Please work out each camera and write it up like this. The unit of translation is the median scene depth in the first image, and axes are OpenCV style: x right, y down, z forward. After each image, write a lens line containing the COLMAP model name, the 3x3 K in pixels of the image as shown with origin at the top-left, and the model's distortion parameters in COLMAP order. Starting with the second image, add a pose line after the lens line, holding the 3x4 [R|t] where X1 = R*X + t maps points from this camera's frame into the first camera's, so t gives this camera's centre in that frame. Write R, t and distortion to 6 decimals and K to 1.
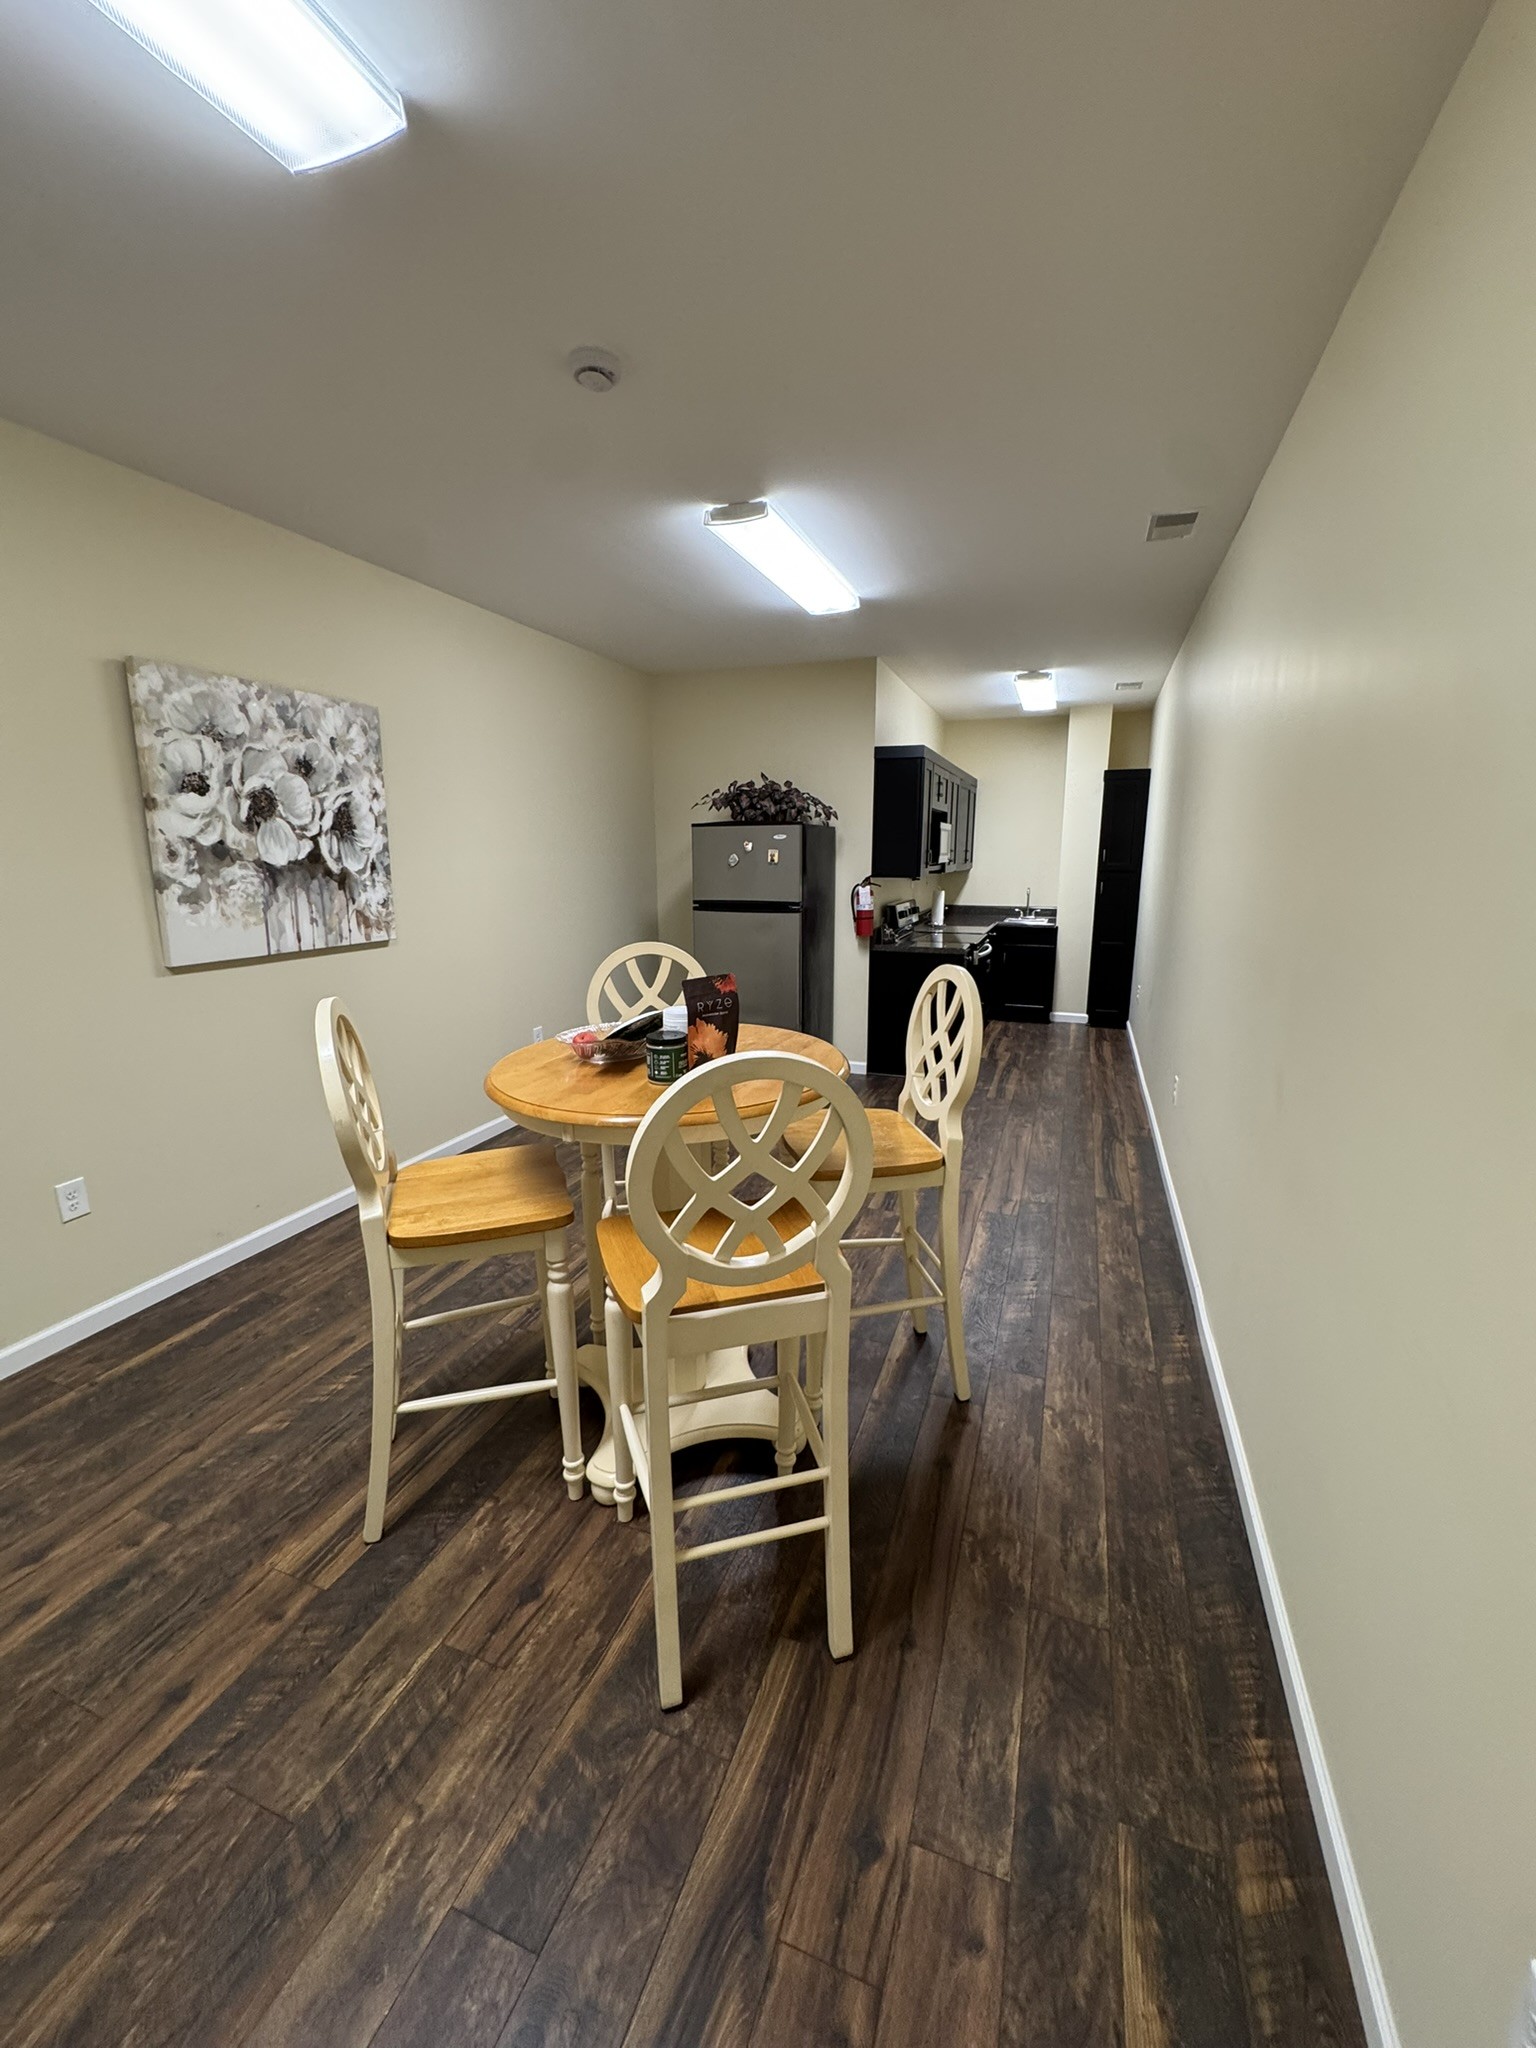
lens RADIAL K [[816.7, 0, 767.7], [0, 816.7, 1031.8], [0, 0, 1]] dist [-0.001237, 0.000022]
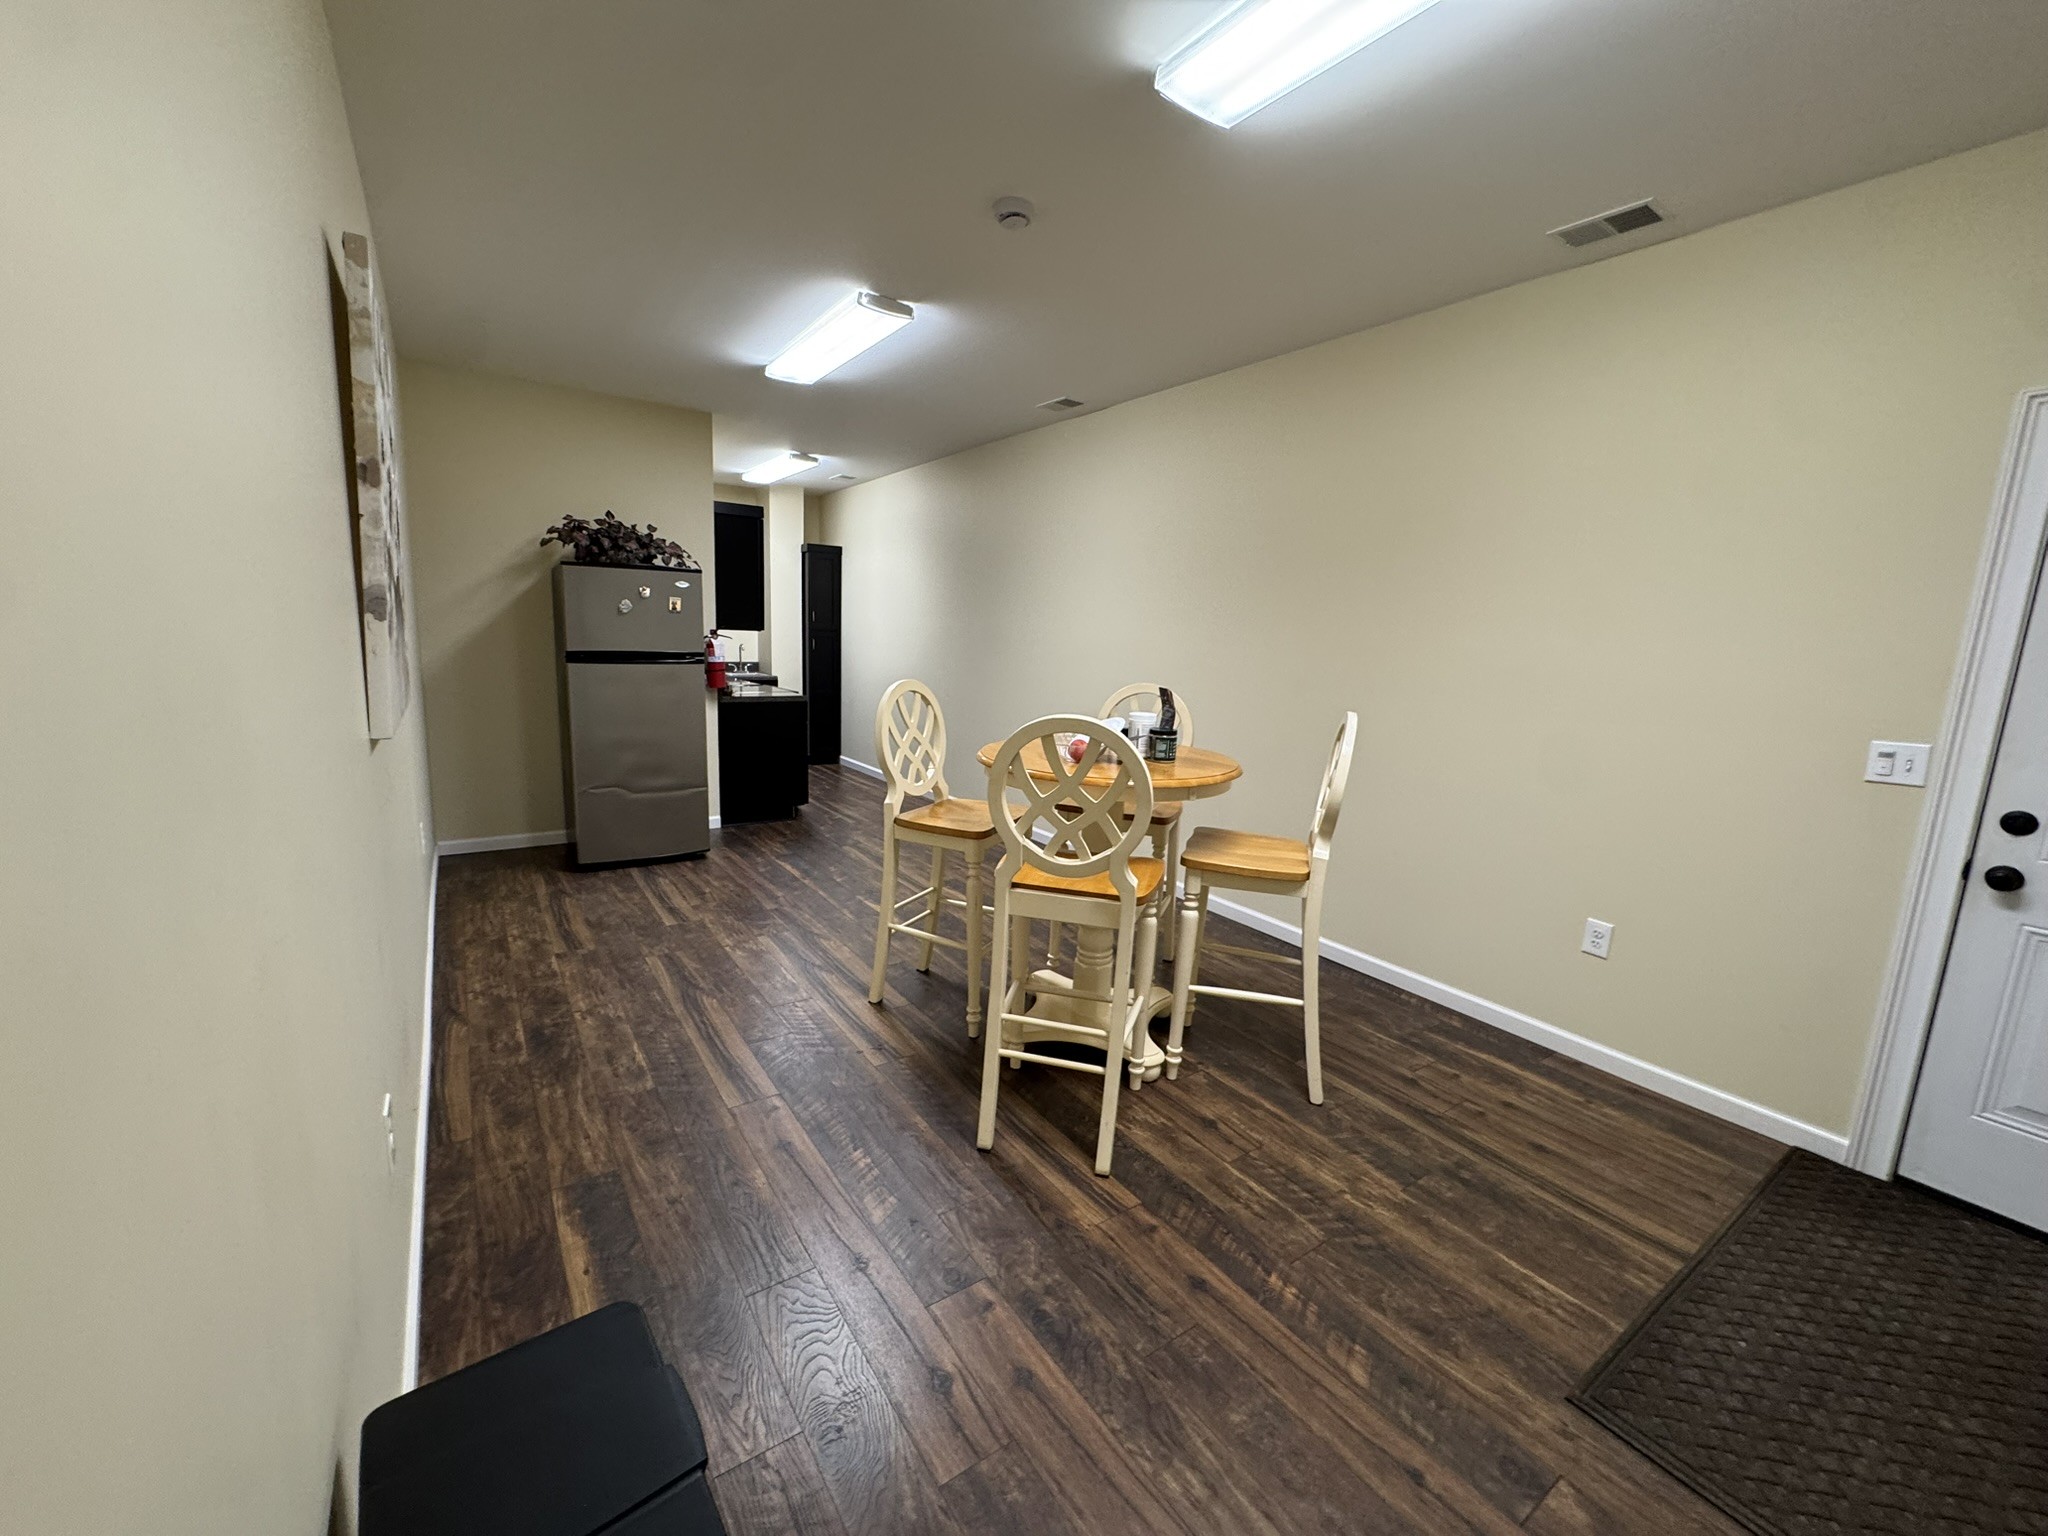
lens RADIAL K [[816.7, 0, 1006.0], [0, 816.7, 790.4], [0, 0, 1]] dist [-0.001237, 0.000022]
pose [[0.572906, -0.133080, 0.808745, -1.766636], [0.136612, 0.988432, 0.065873, -0.033630], [-0.808156, 0.072745, 0.584459, 0.462801]]
